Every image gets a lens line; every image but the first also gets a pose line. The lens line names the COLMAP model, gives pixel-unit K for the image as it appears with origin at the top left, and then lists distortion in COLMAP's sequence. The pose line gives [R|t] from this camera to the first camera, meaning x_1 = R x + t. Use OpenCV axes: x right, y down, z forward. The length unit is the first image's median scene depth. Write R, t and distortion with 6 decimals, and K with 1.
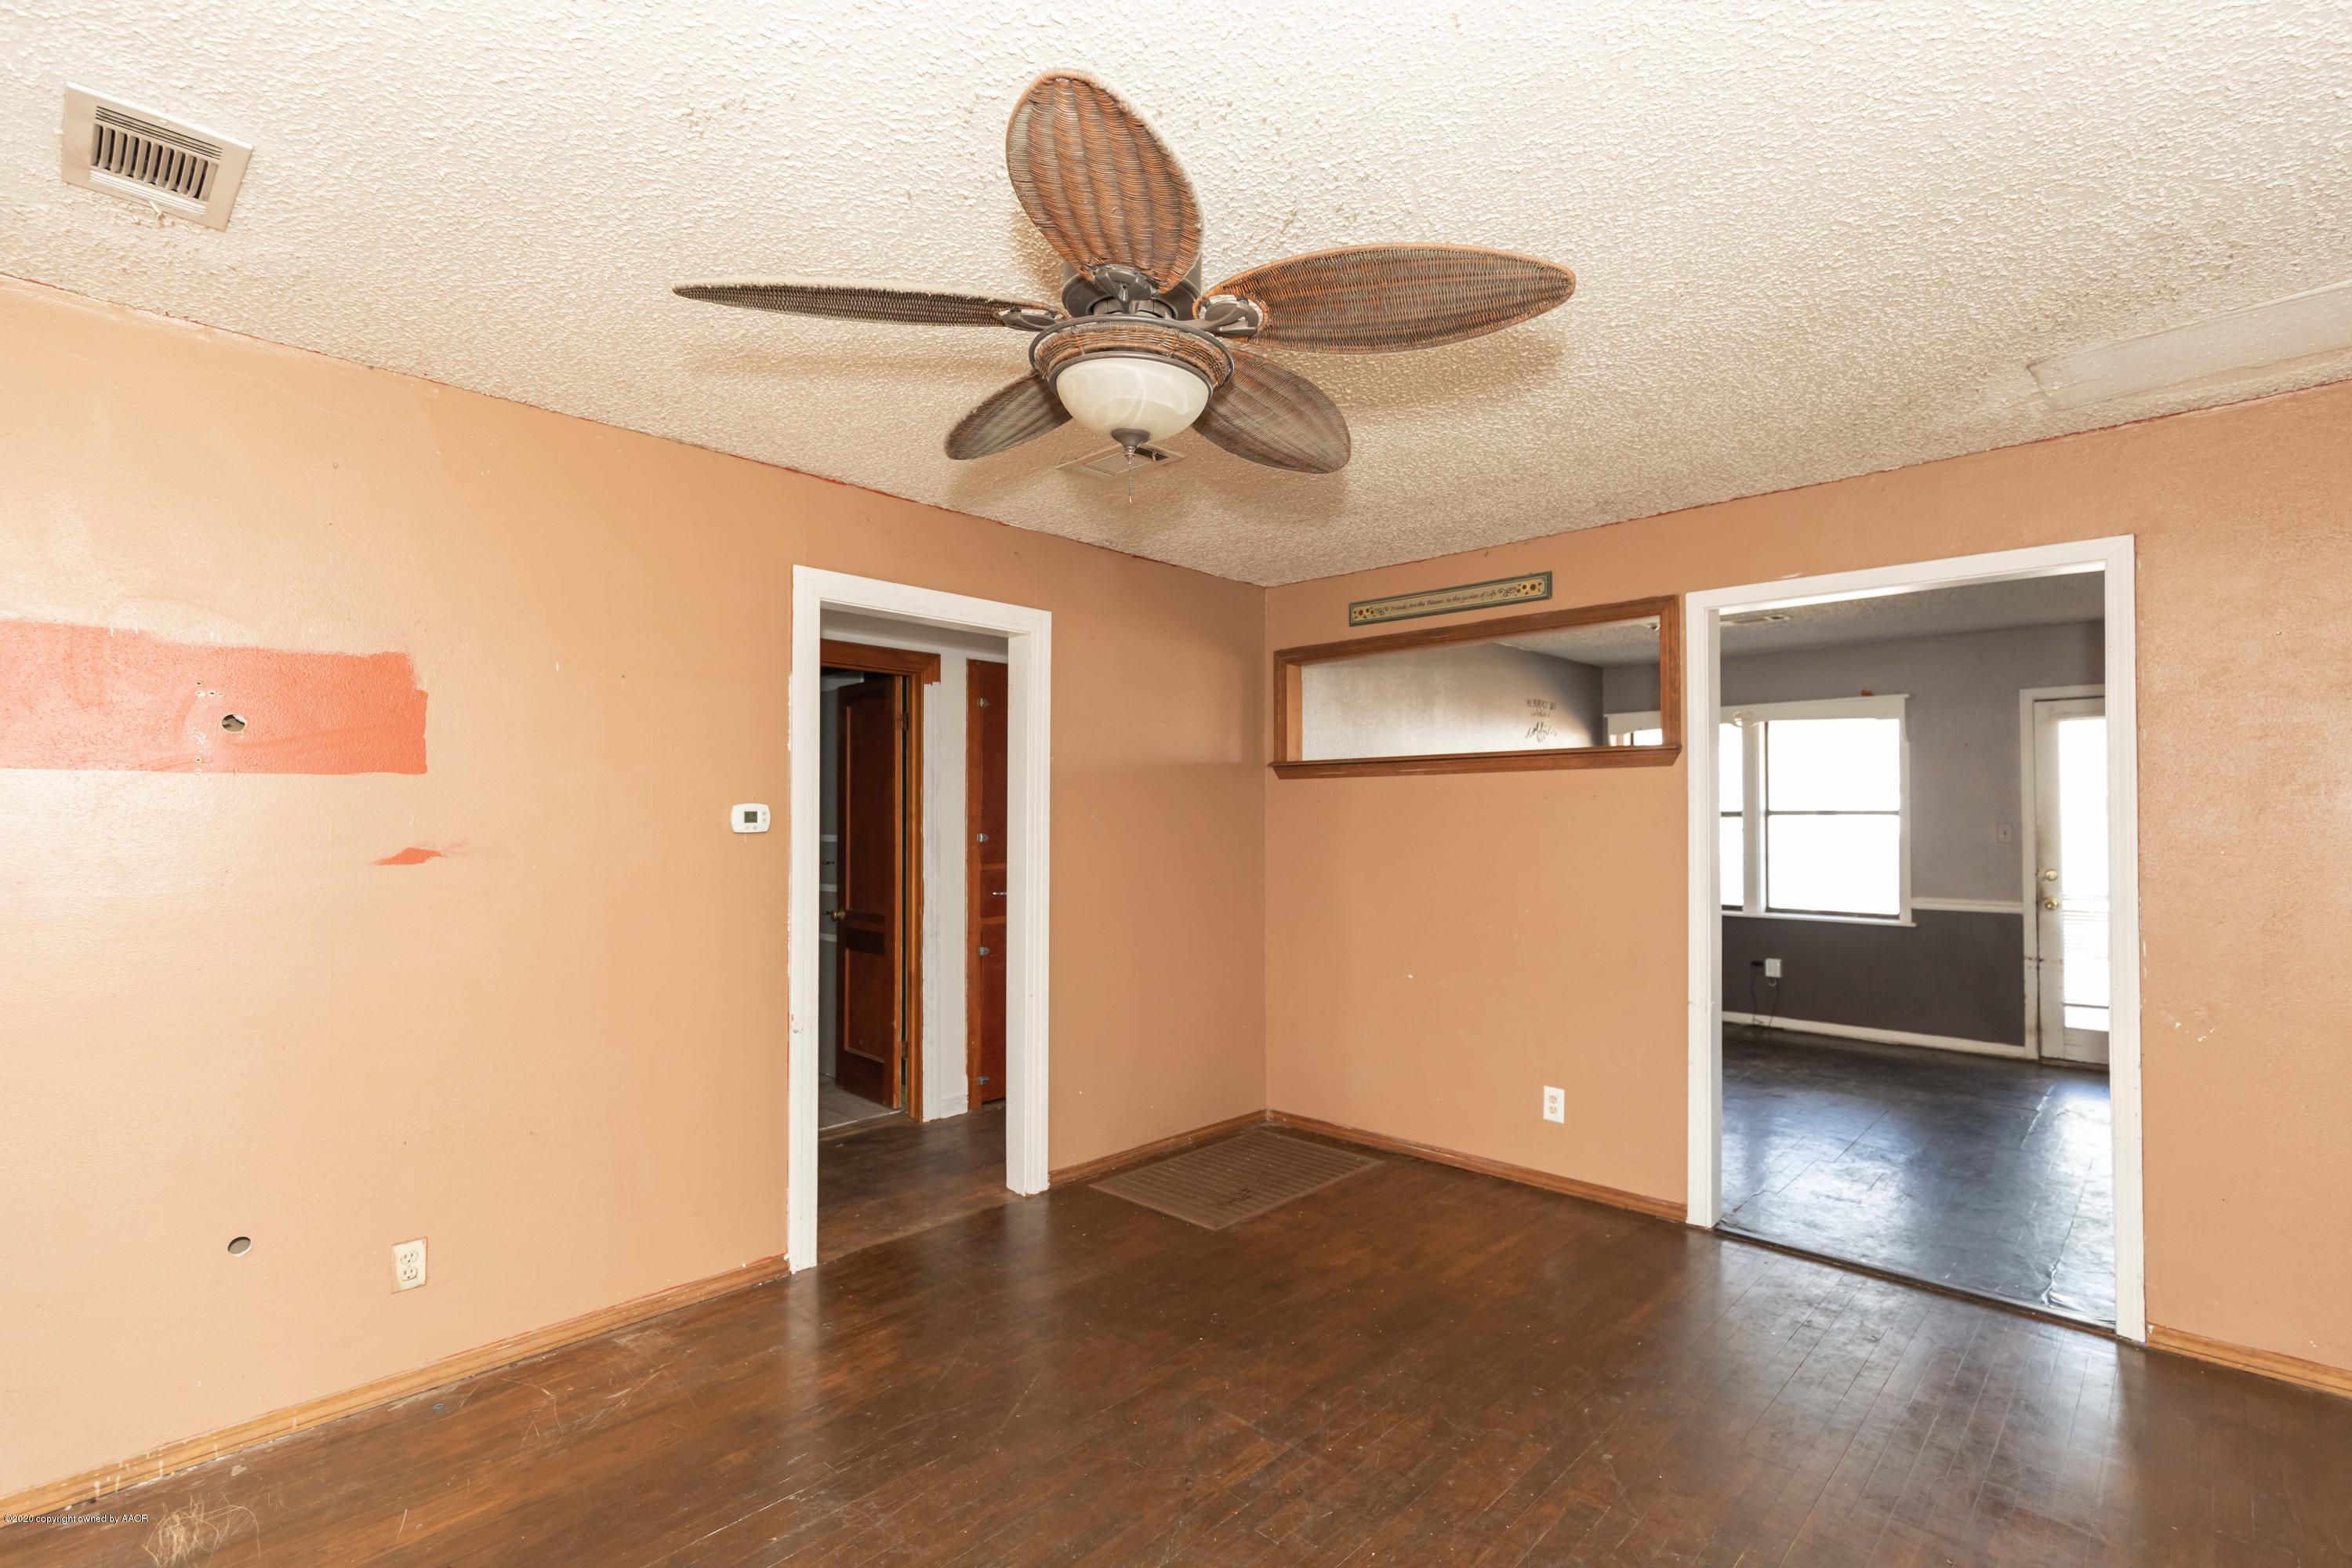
lens RADIAL K [[1061.1, 0, 1206.3], [0, 1061.1, 785.2], [0, 0, 1]] dist [0.006353, -0.000454]
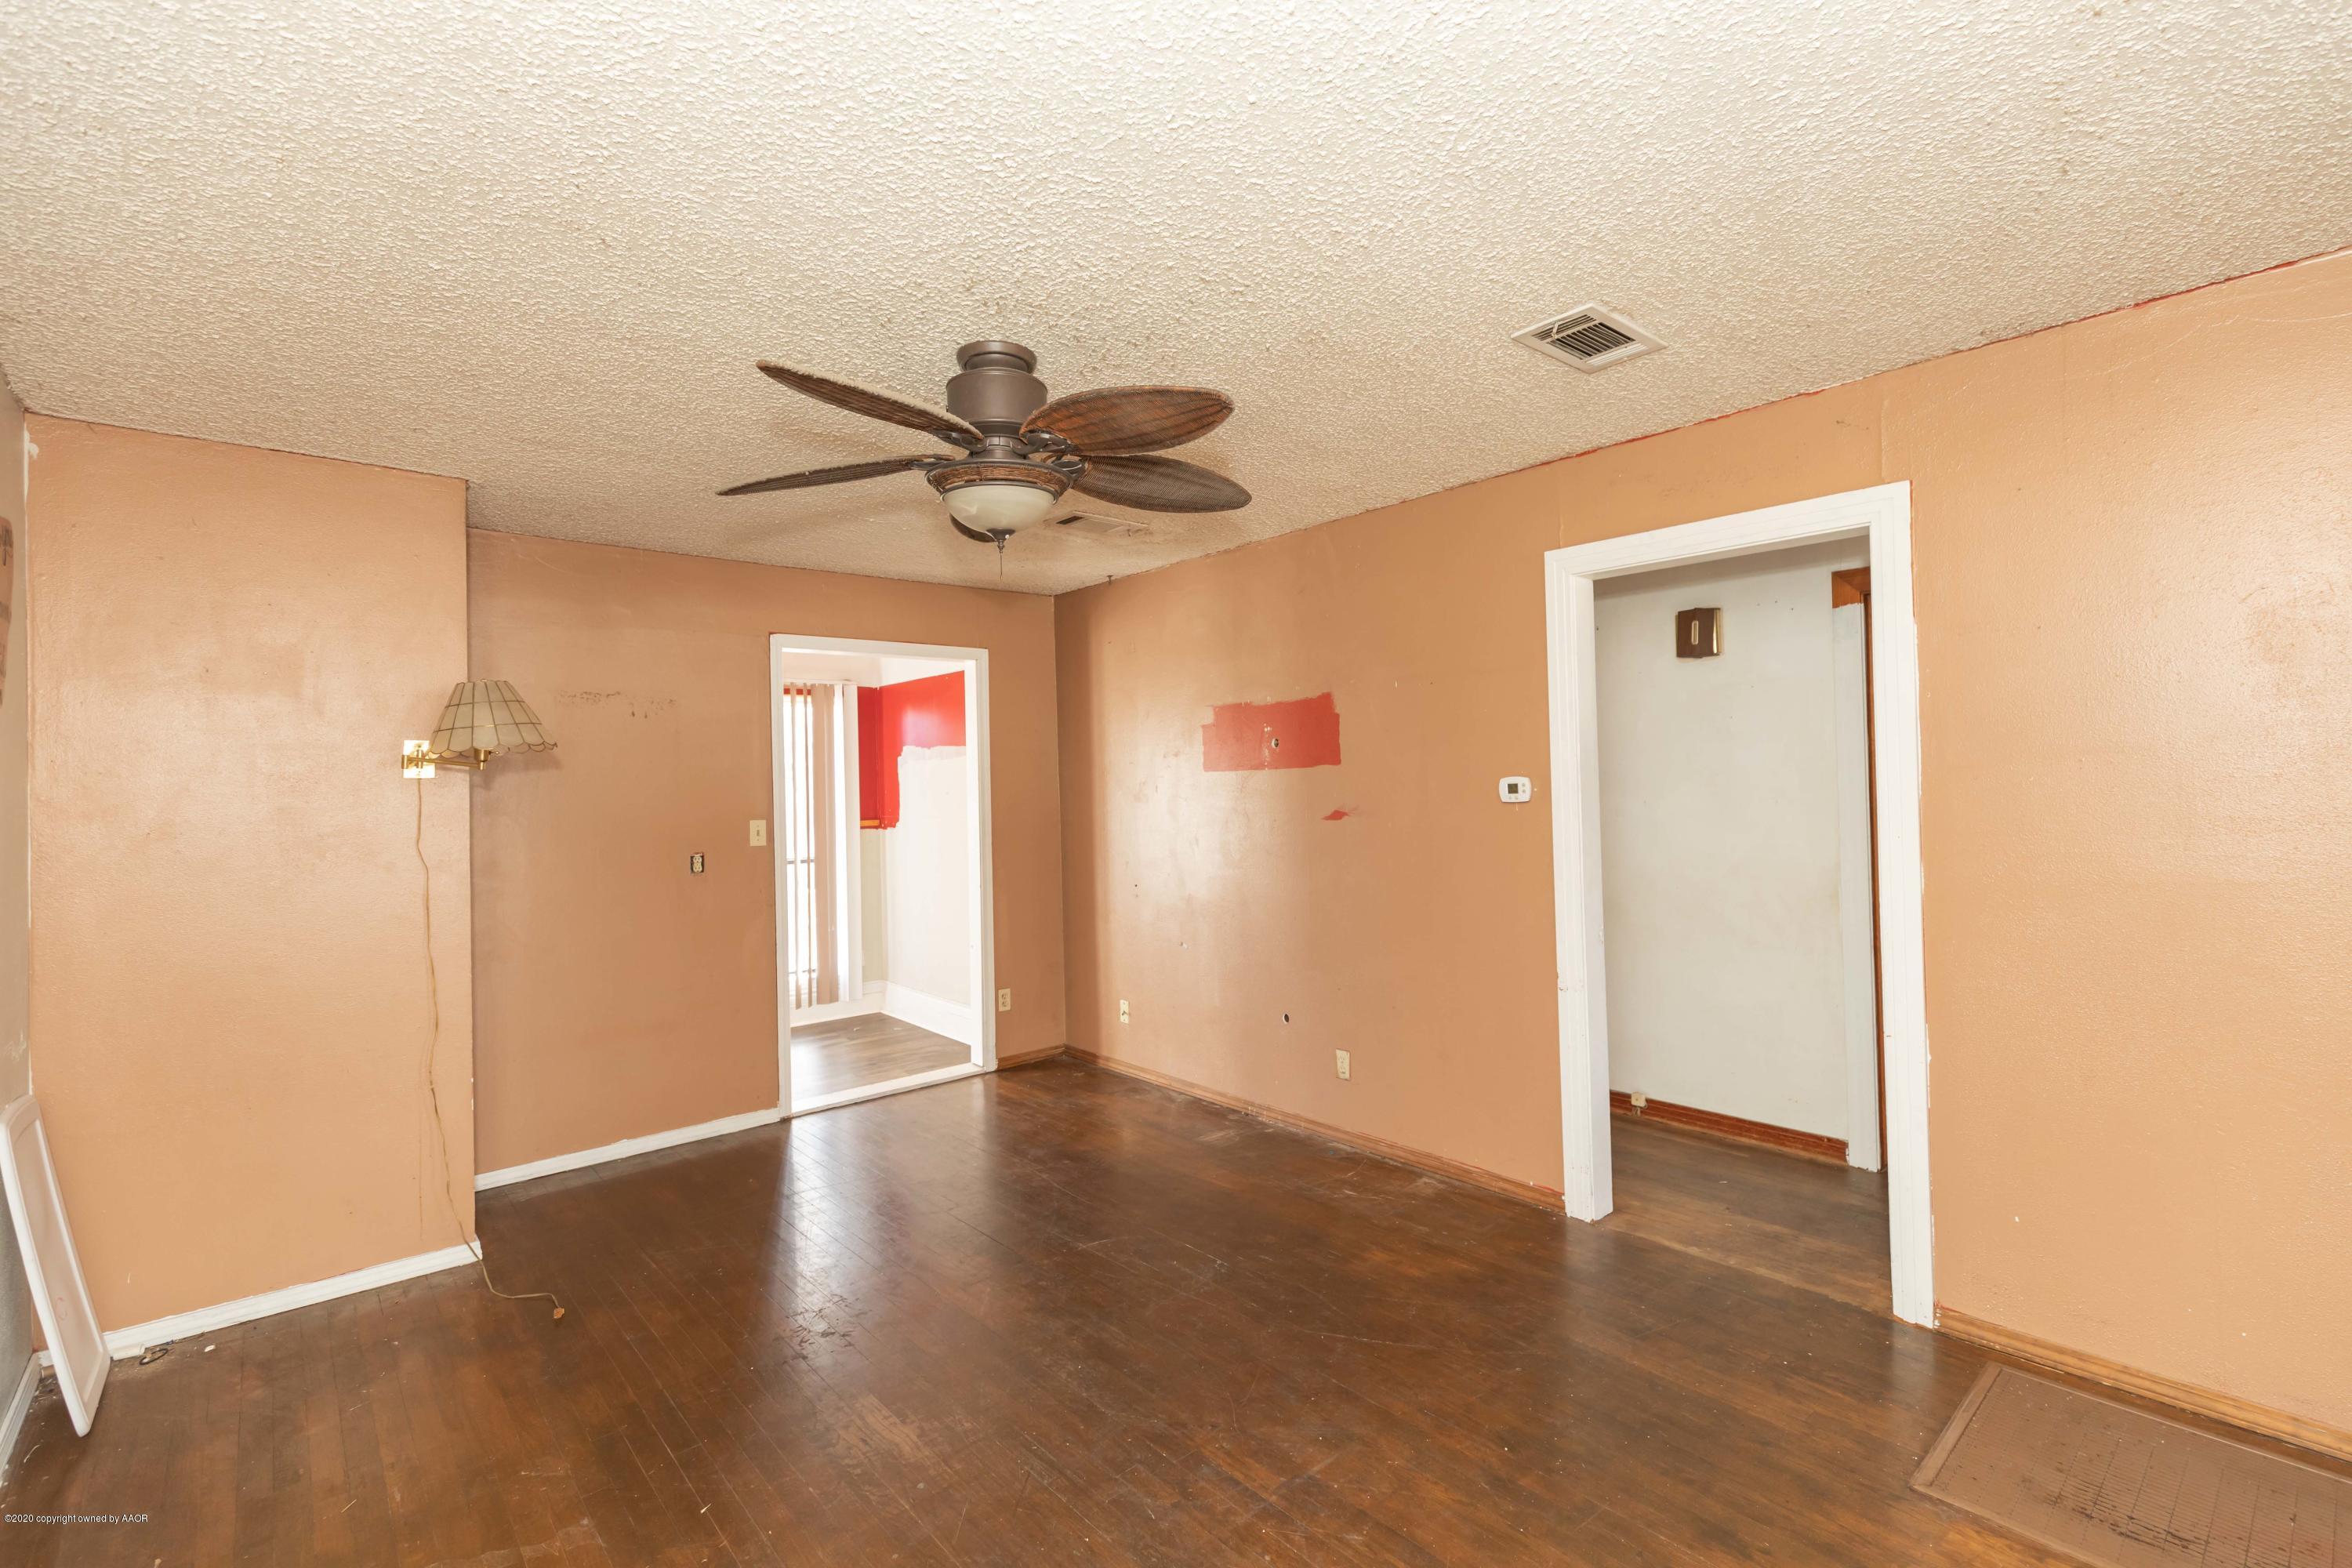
lens RADIAL K [[1061.1, 0, 1206.3], [0, 1061.1, 785.2], [0, 0, 1]] dist [0.006353, -0.000454]
pose [[-0.094155, 0.002444, -0.995555, 0.696026], [0.055713, 0.998443, -0.002818, 0.011208], [0.993997, -0.055731, -0.094144, 0.755833]]
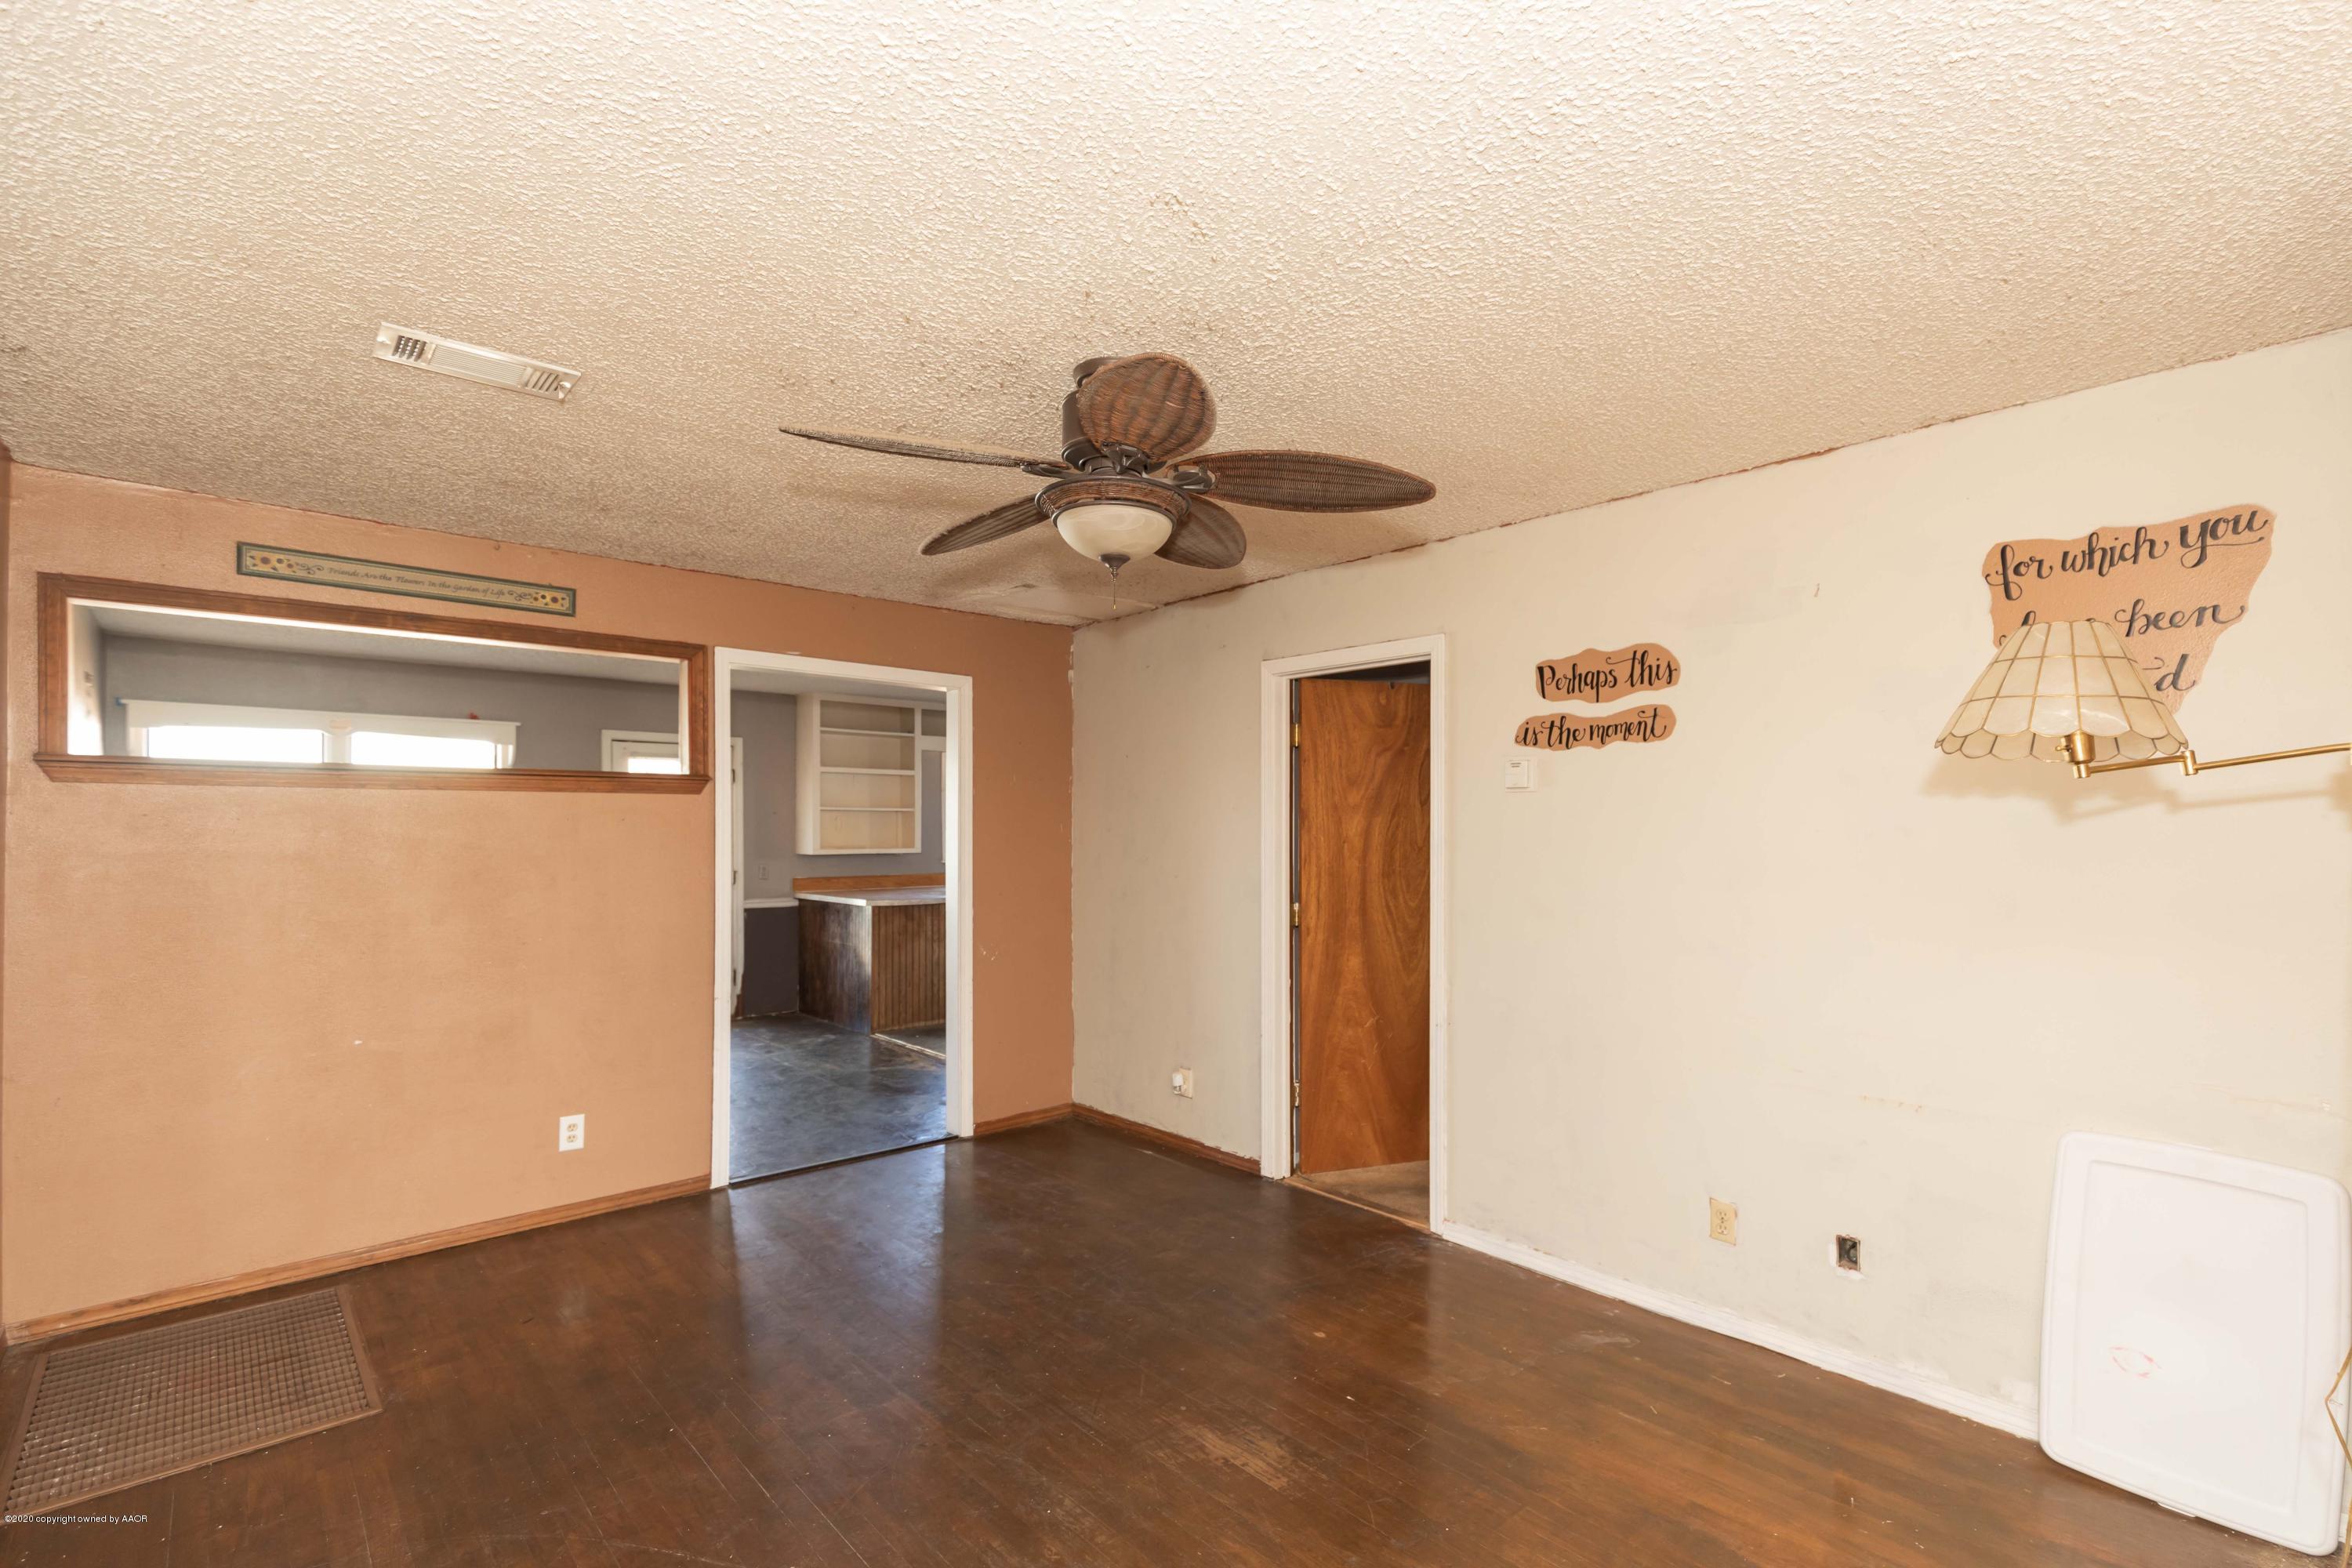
lens RADIAL K [[1061.1, 0, 1206.3], [0, 1061.1, 785.2], [0, 0, 1]] dist [0.006353, -0.000454]
pose [[0.077560, 0.042888, 0.996065, -0.760796], [-0.032246, 0.998660, -0.040489, 0.000576], [-0.996466, -0.028979, 0.078839, 0.425182]]
